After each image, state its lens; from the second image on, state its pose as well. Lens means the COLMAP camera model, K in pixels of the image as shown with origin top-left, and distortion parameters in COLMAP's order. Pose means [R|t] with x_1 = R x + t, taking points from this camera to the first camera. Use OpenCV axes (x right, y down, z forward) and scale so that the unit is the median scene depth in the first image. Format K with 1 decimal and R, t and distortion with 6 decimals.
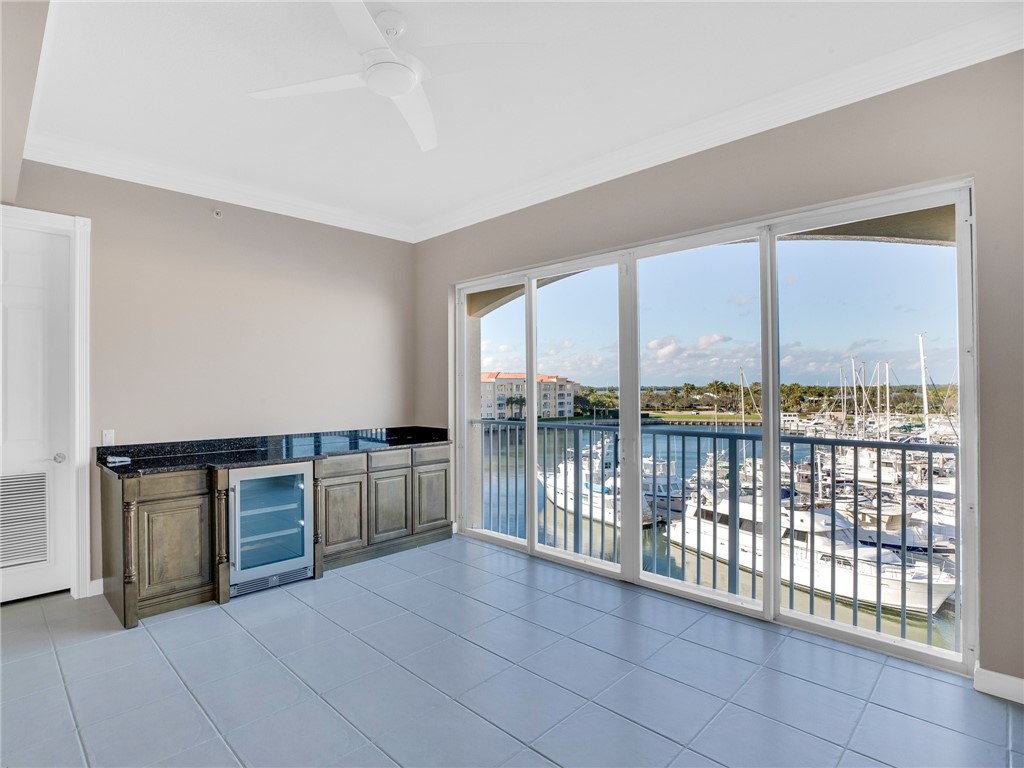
lens RADIAL K [[525.6, 0, 464.4], [0, 525.6, 383.8], [0, 0, 1]] dist [-0.024151, 0.000299]
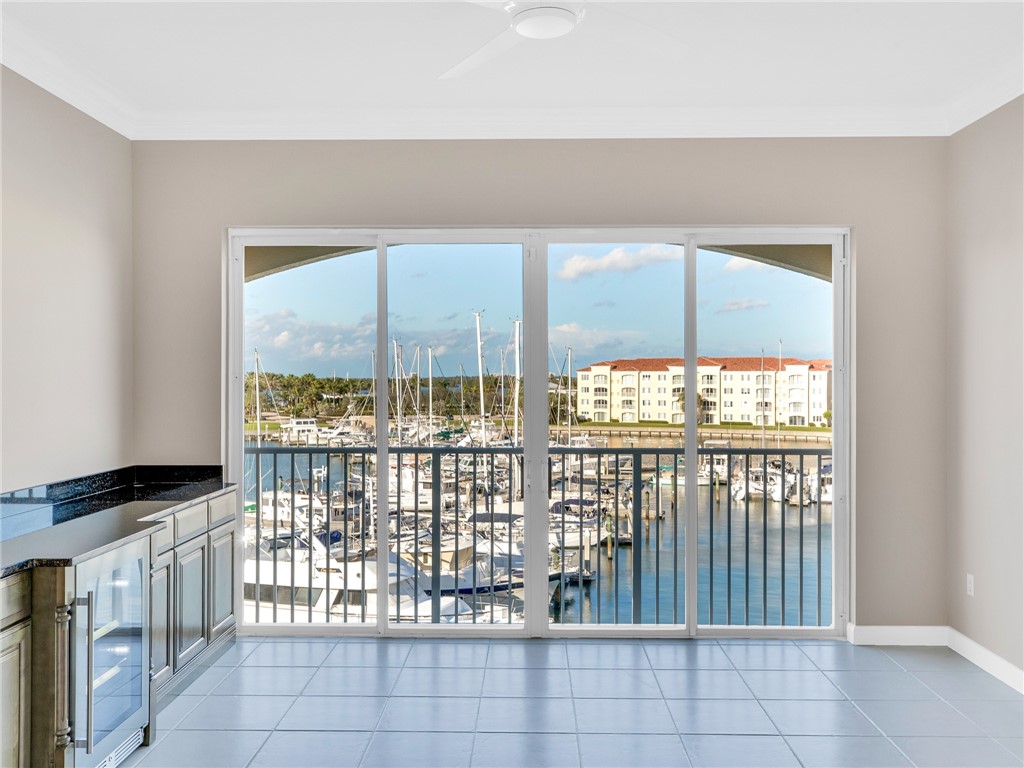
lens RADIAL K [[916.7, 0, 526.6], [0, 916.7, 381.5], [0, 0, 1]] dist [-0.001754, 0.004544]
pose [[0.689038, 0.000075, 0.724725, -0.030976], [-0.007079, 0.999953, 0.006627, -0.001208], [-0.724691, -0.009697, 0.689006, 0.001136]]
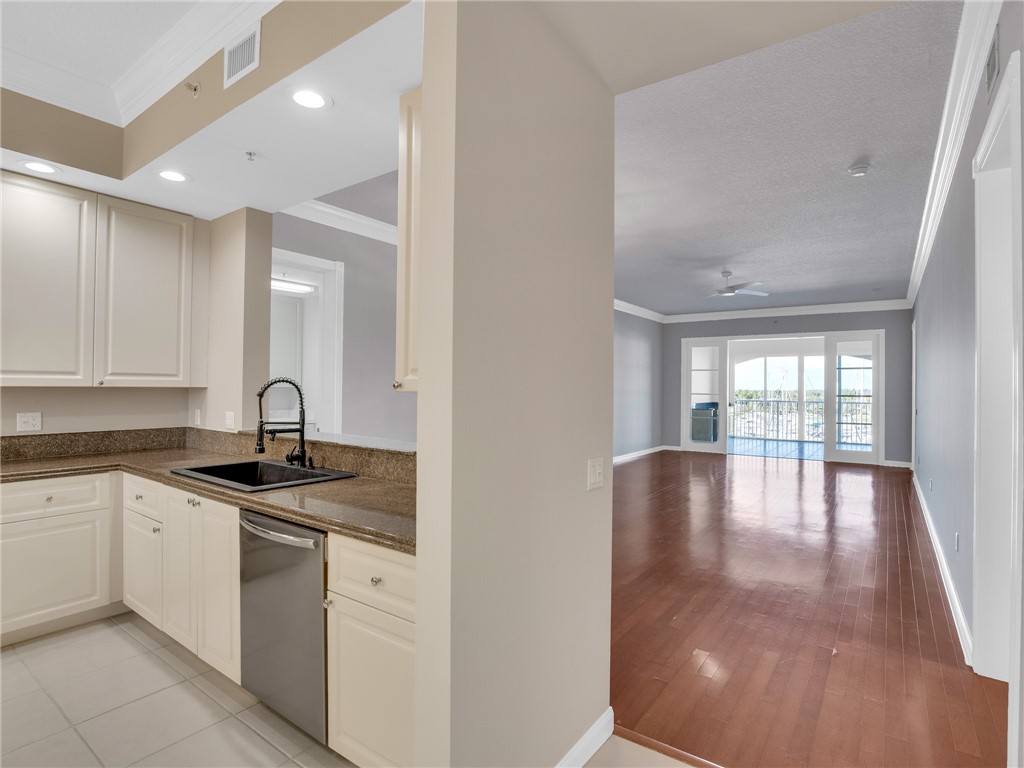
lens RADIAL K [[529.0, 0, 515.3], [0, 529.0, 381.8], [0, 0, 1]] dist [-0.046509, 0.014150]
pose [[0.981168, 0.011358, 0.192824, -0.103792], [-0.010213, 0.999924, -0.006929, 0.000063], [-0.192888, 0.004829, 0.981209, -0.098415]]
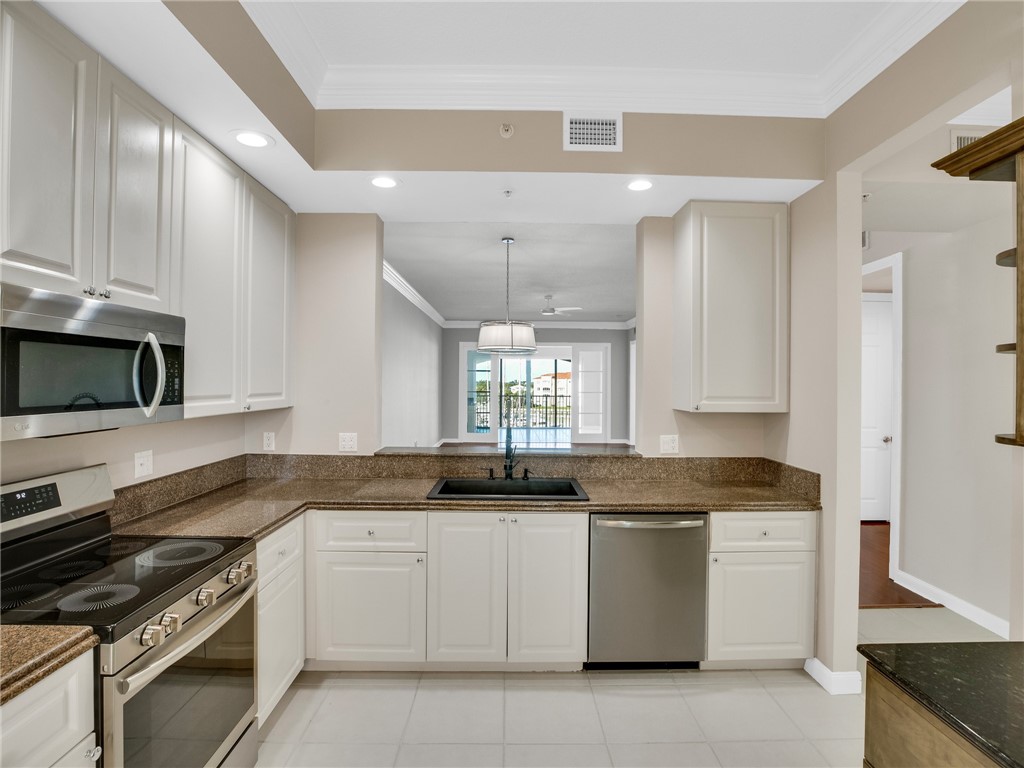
lens RADIAL K [[529.0, 0, 515.3], [0, 529.0, 381.8], [0, 0, 1]] dist [-0.046509, 0.014150]
pose [[0.673179, 0.006628, 0.739450, -0.138115], [-0.011884, 0.999928, 0.001857, -0.001528], [-0.739384, -0.010037, 0.673209, -0.088079]]
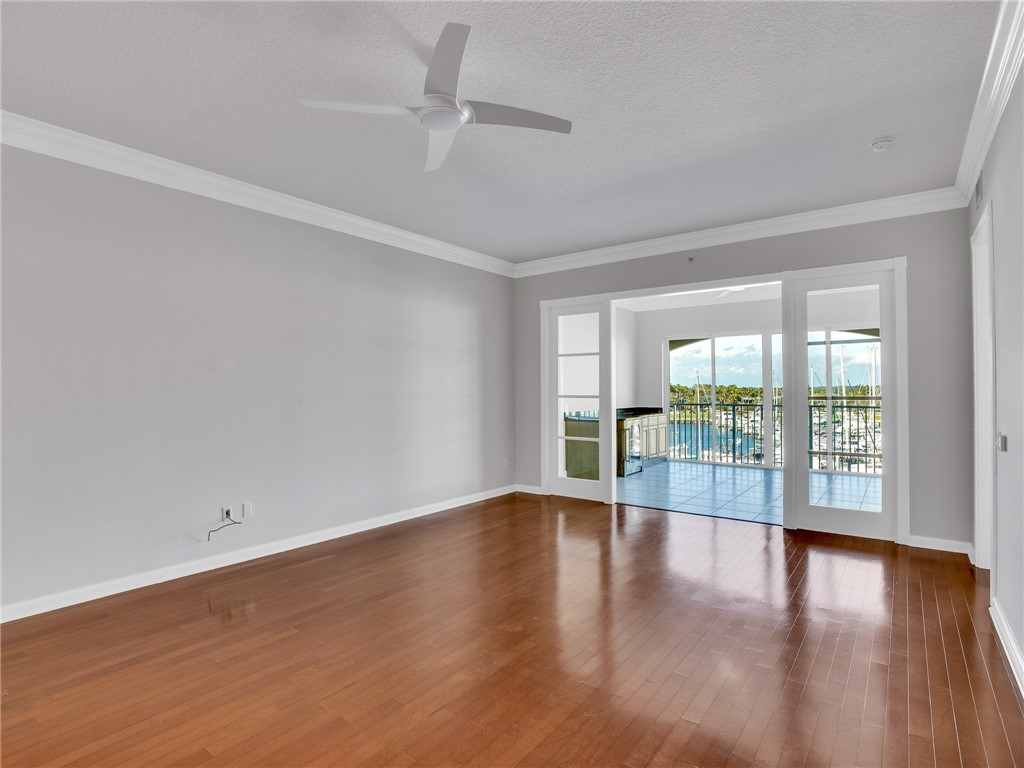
lens RADIAL K [[529.8, 0, 512.0], [0, 529.8, 384.0], [0, 0, 1]] dist [-0.003845, -0.000121]
pose [[0.984003, -0.001268, 0.178146, -0.053818], [0.001938, 0.999992, -0.003584, 0.000134], [-0.178140, 0.003871, 0.983998, -0.050323]]
